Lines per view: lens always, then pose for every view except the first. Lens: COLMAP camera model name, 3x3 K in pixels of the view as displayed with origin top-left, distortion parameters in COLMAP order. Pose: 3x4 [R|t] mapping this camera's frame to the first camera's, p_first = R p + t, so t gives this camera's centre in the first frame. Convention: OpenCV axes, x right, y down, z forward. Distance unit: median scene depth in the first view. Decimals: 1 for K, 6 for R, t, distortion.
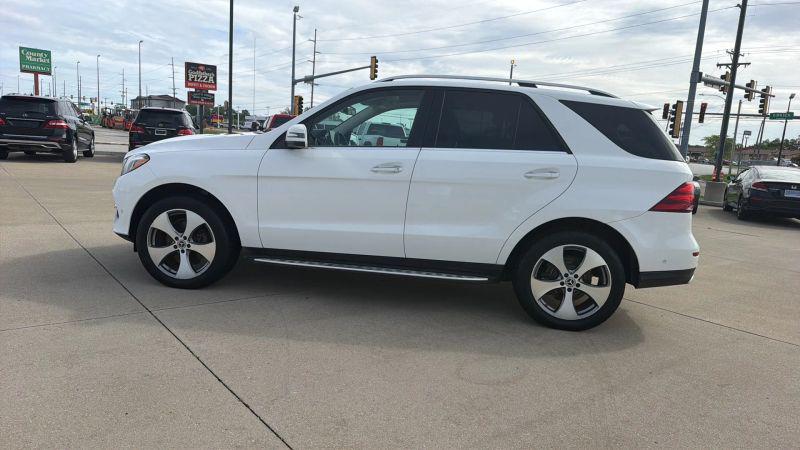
lens RADIAL K [[547.8, 0, 395.9], [0, 547.8, 224.5], [0, 0, 1]] dist [0.046258, -0.052257]
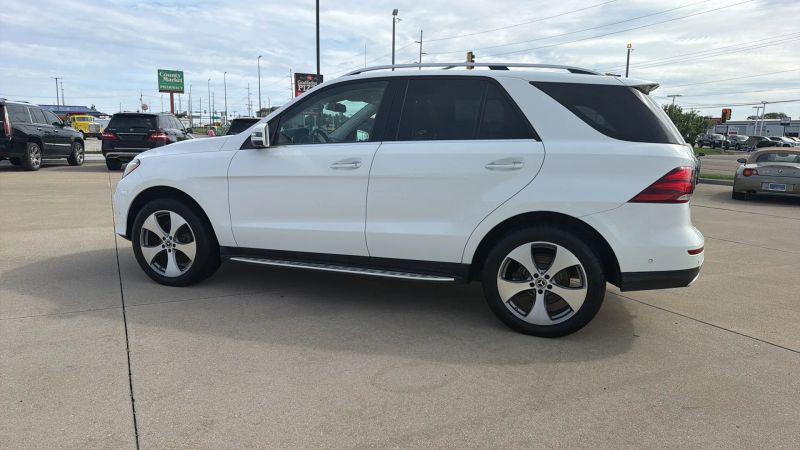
lens RADIAL K [[546.6, 0, 391.8], [0, 546.6, 227.1], [0, 0, 1]] dist [0.049855, -0.057729]
pose [[0.976354, -0.012191, -0.215832, 0.261873], [0.013438, 0.999900, 0.004310, 0.005209], [0.215758, -0.007108, 0.976421, 0.066266]]
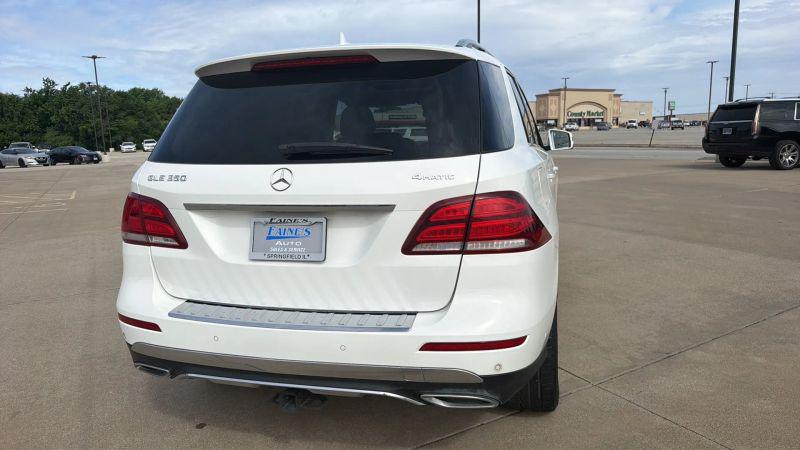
lens RADIAL K [[550.4, 0, 388.6], [0, 550.4, 218.9], [0, 0, 1]] dist [0.047954, -0.053809]
pose [[-0.208260, 0.083578, -0.974496, 1.018563], [-0.126368, 0.985692, 0.111545, -0.143639], [0.969876, 0.146376, -0.194718, 1.322231]]
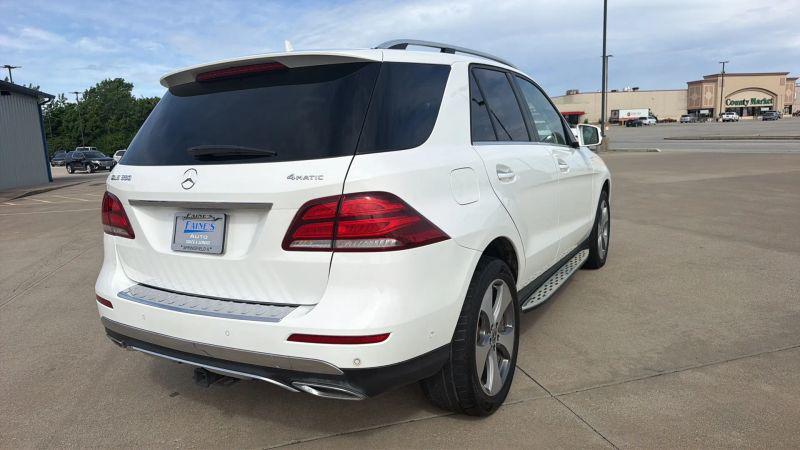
lens RADIAL K [[553.0, 0, 381.3], [0, 553.0, 224.0], [0, 0, 1]] dist [0.009449, -0.002420]
pose [[-0.445877, 0.090679, -0.890489, 0.965921], [-0.112770, 0.981237, 0.156385, -0.174674], [0.887962, 0.170149, -0.427285, 1.537689]]
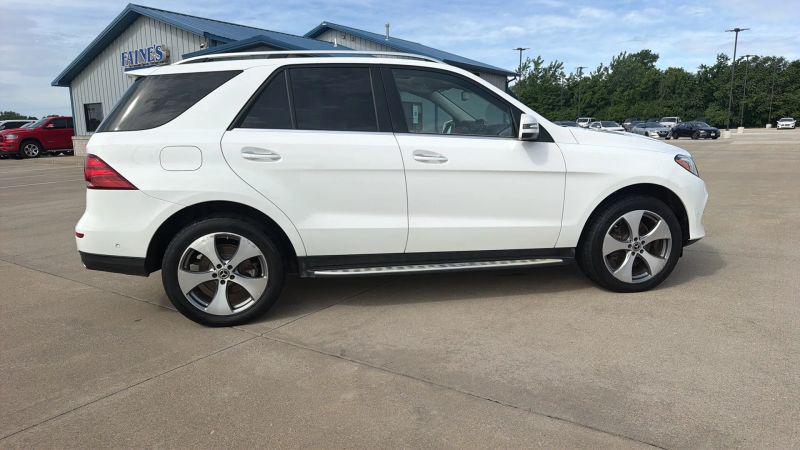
lens RADIAL K [[549.3, 0, 403.2], [0, 549.3, 226.2], [0, 0, 1]] dist [0.017947, -0.006375]
pose [[-0.968762, -0.011727, -0.247714, 0.287736], [-0.088383, 0.949616, 0.300695, -0.316606], [0.231707, 0.313196, -0.920989, 2.238899]]
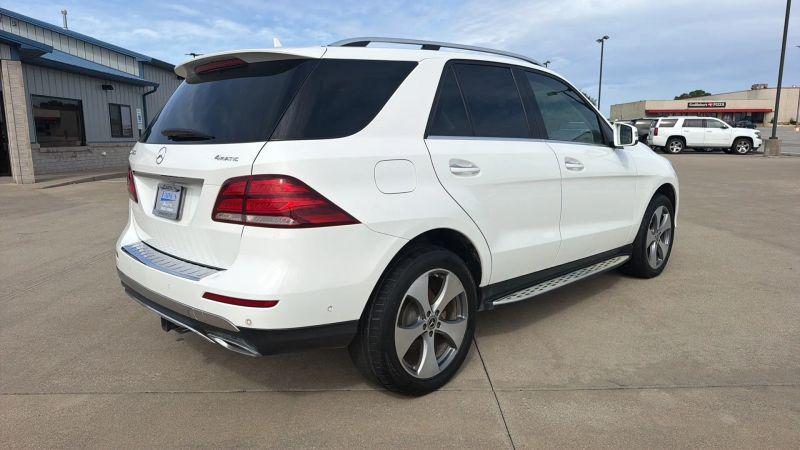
lens RADIAL K [[550.4, 0, 388.6], [0, 550.4, 218.9], [0, 0, 1]] dist [0.047954, -0.053809]
pose [[-0.660917, 0.053416, -0.748556, 0.874542], [-0.146943, 0.968945, 0.198882, -0.208284], [0.735933, 0.241439, -0.632543, 1.755472]]
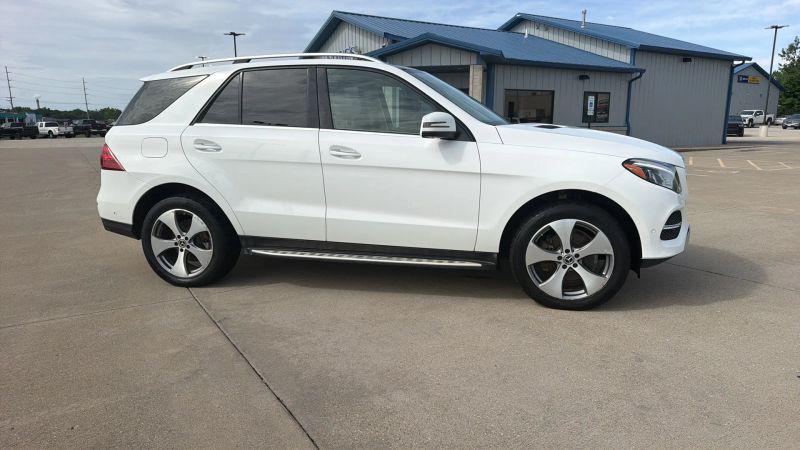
lens RADIAL K [[547.3, 0, 399.4], [0, 547.3, 226.5], [0, 0, 1]] dist [0.049554, -0.051580]
pose [[-0.982702, -0.094030, 0.159545, -0.225594], [-0.034839, 0.939994, 0.339408, -0.362239], [-0.181885, 0.327979, -0.927010, 2.289631]]
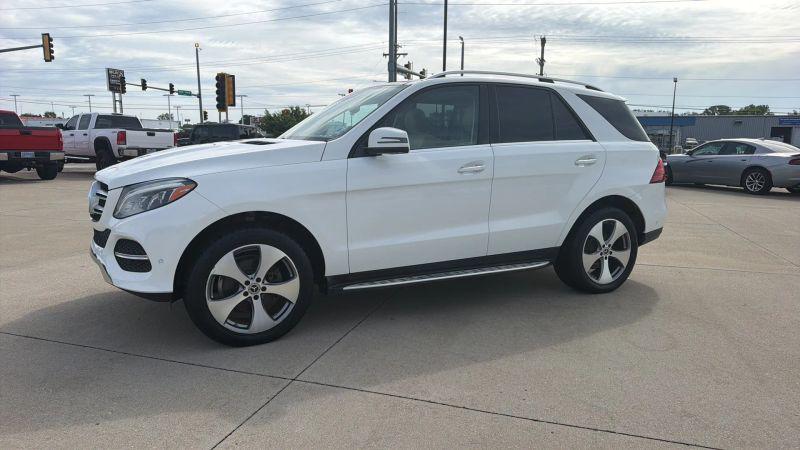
lens RADIAL K [[547.8, 0, 395.9], [0, 547.8, 224.5], [0, 0, 1]] dist [0.046258, -0.052257]
pose [[0.839115, -0.143559, 0.524669, -0.630428], [0.129325, 0.989540, 0.063925, -0.079897], [-0.528357, 0.014213, 0.848903, 0.236381]]
